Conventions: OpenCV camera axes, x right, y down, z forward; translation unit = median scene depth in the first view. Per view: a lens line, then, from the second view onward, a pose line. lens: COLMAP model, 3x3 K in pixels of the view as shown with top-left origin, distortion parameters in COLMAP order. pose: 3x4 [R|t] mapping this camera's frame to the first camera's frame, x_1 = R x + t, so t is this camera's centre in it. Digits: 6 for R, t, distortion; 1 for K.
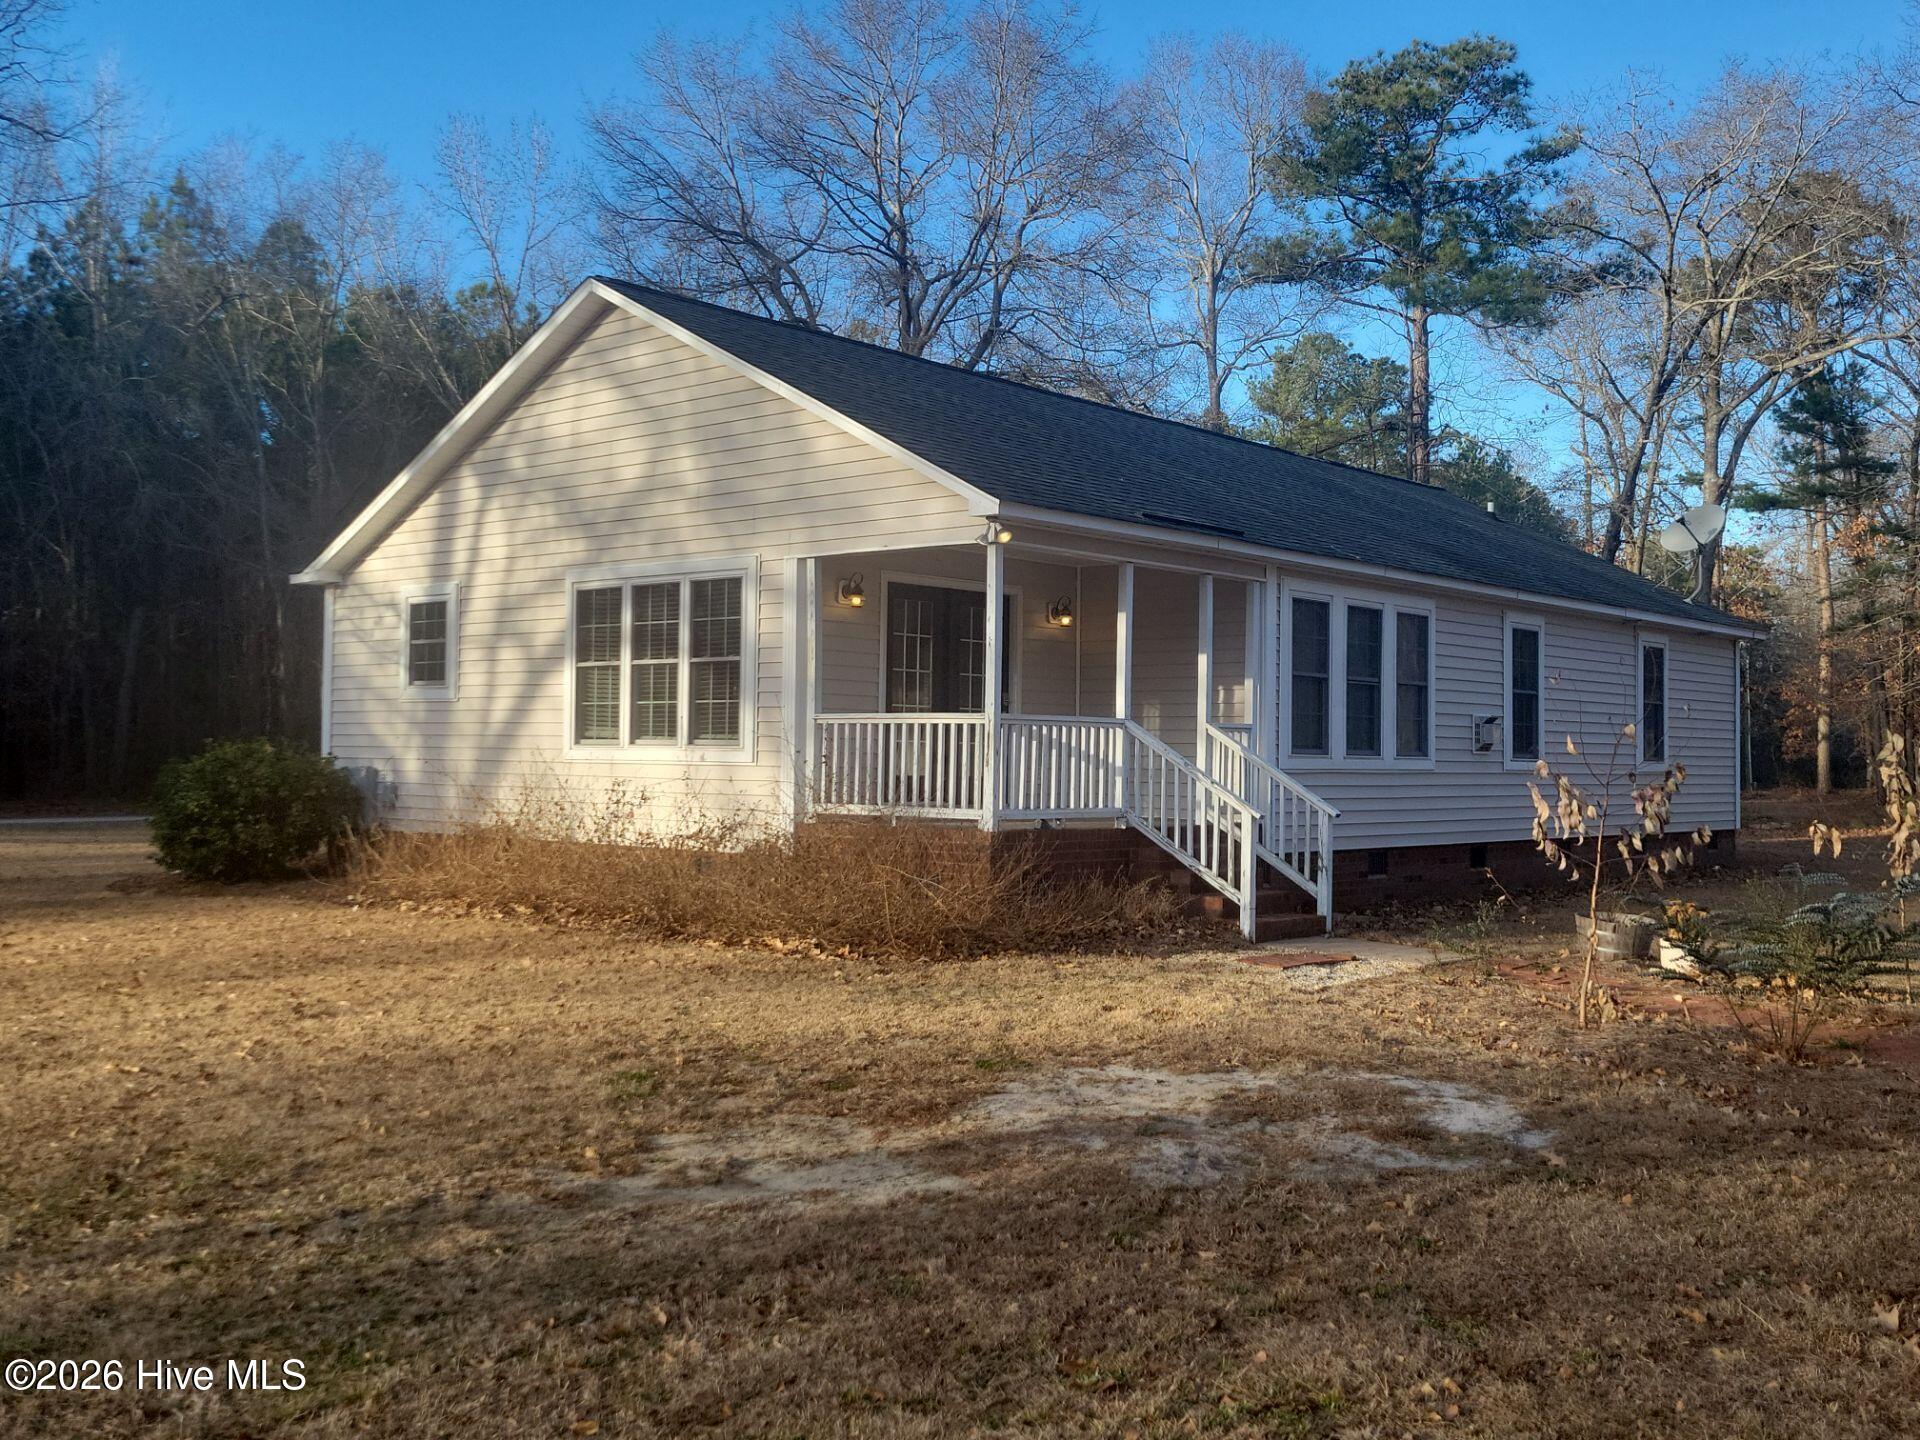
lens RADIAL K [[1856.5, 0, 963.2], [0, 1856.5, 726.8], [0, 0, 1]] dist [0.043762, 0.000000]
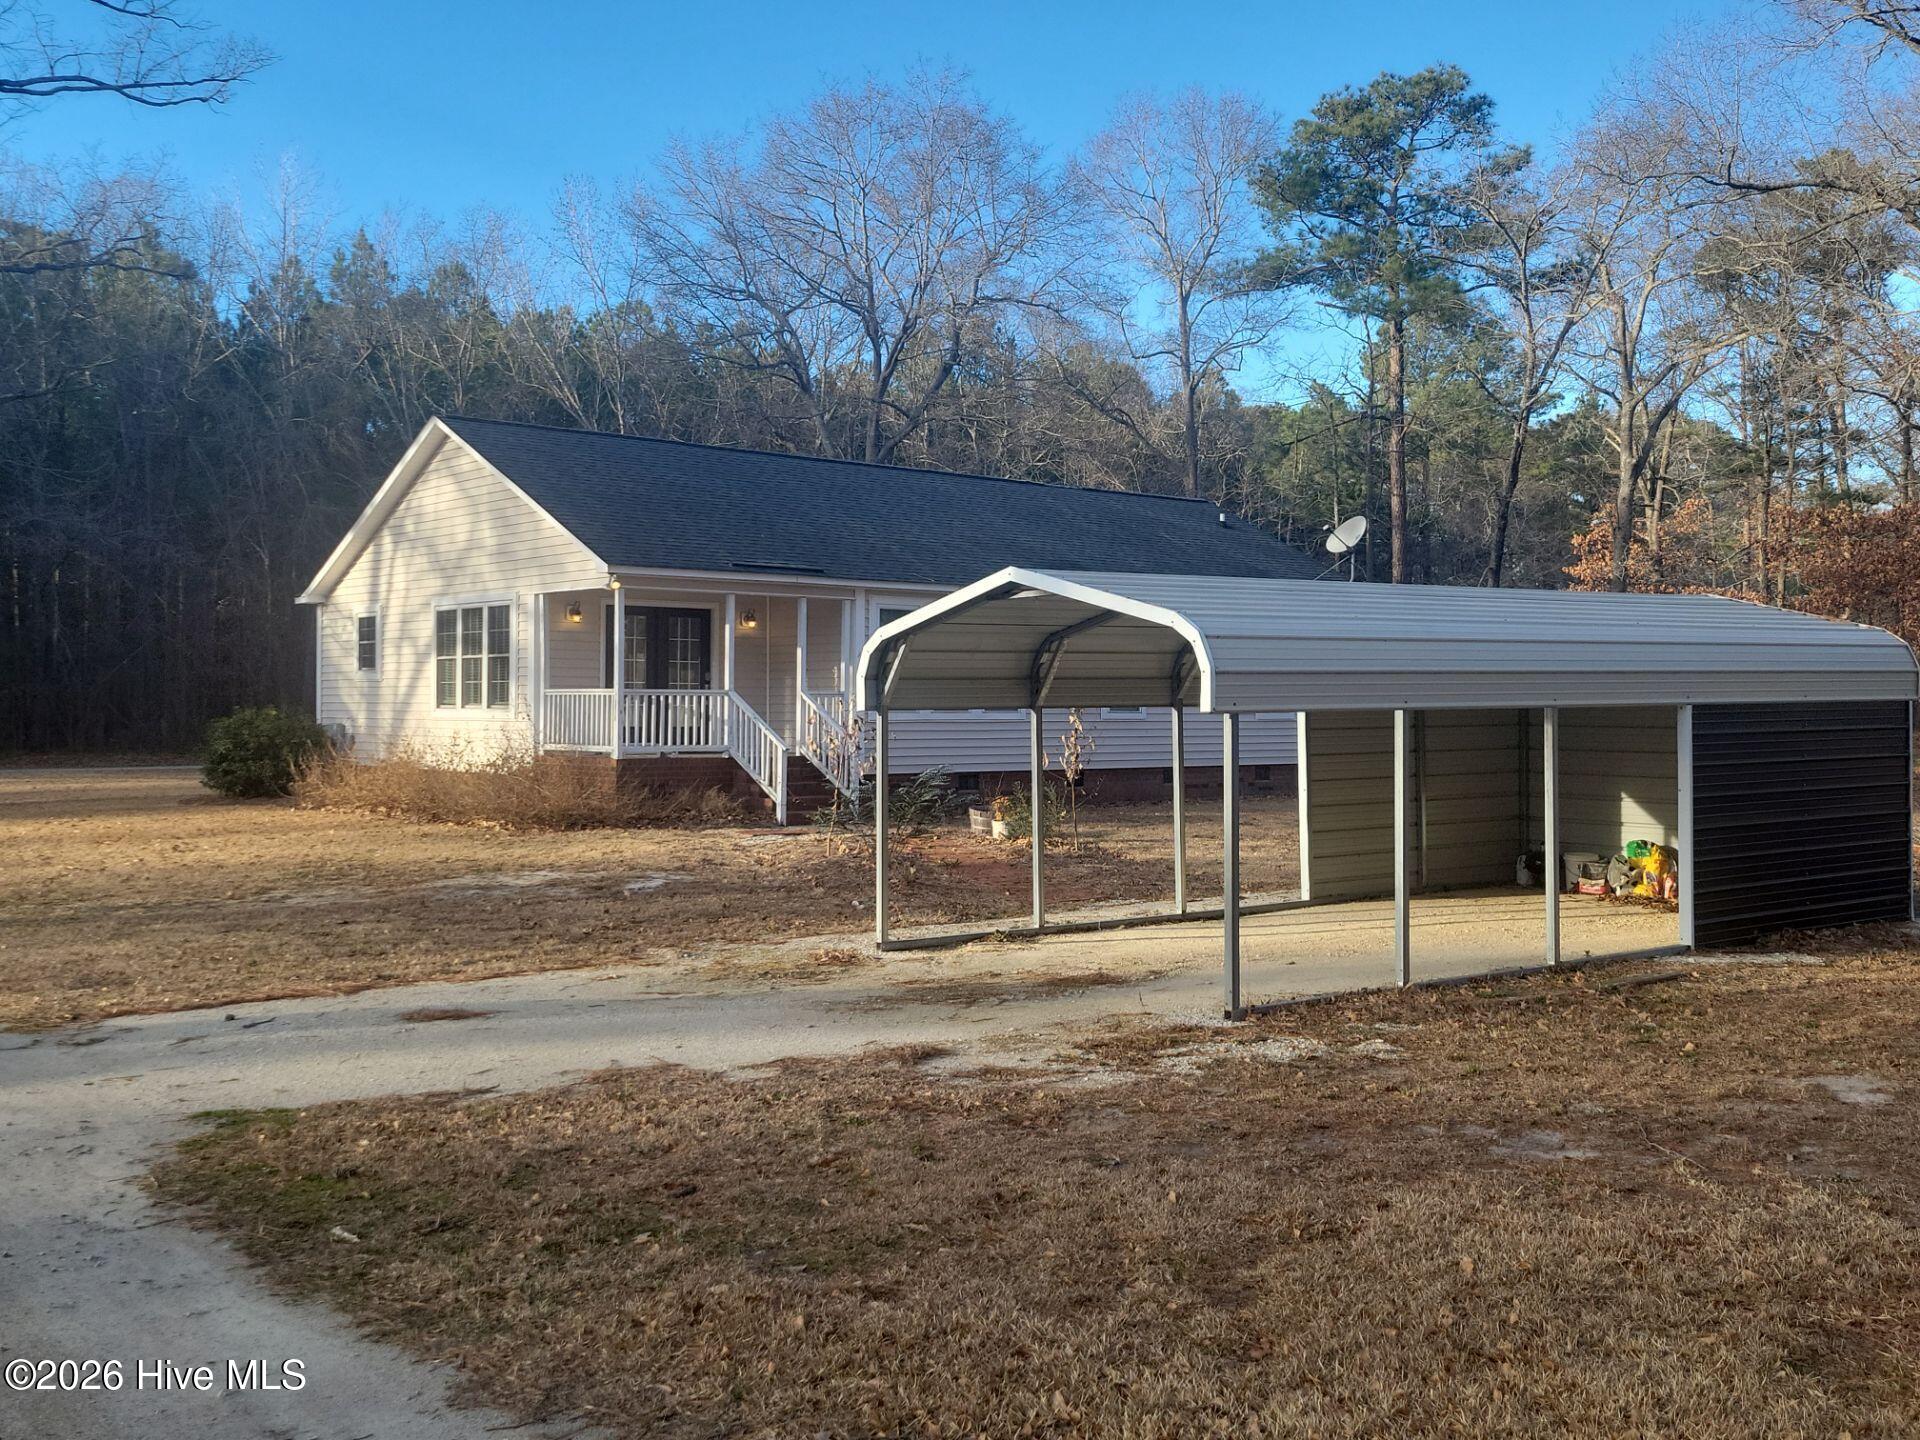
lens RADIAL K [[1856.5, 0, 957.1], [0, 1856.5, 712.9], [0, 0, 1]] dist [0.043762, 0.000000]
pose [[0.990449, -0.008325, -0.137628, 0.434158], [0.010760, 0.999798, 0.016958, -0.008398], [0.137459, -0.018277, 0.990339, -0.493436]]
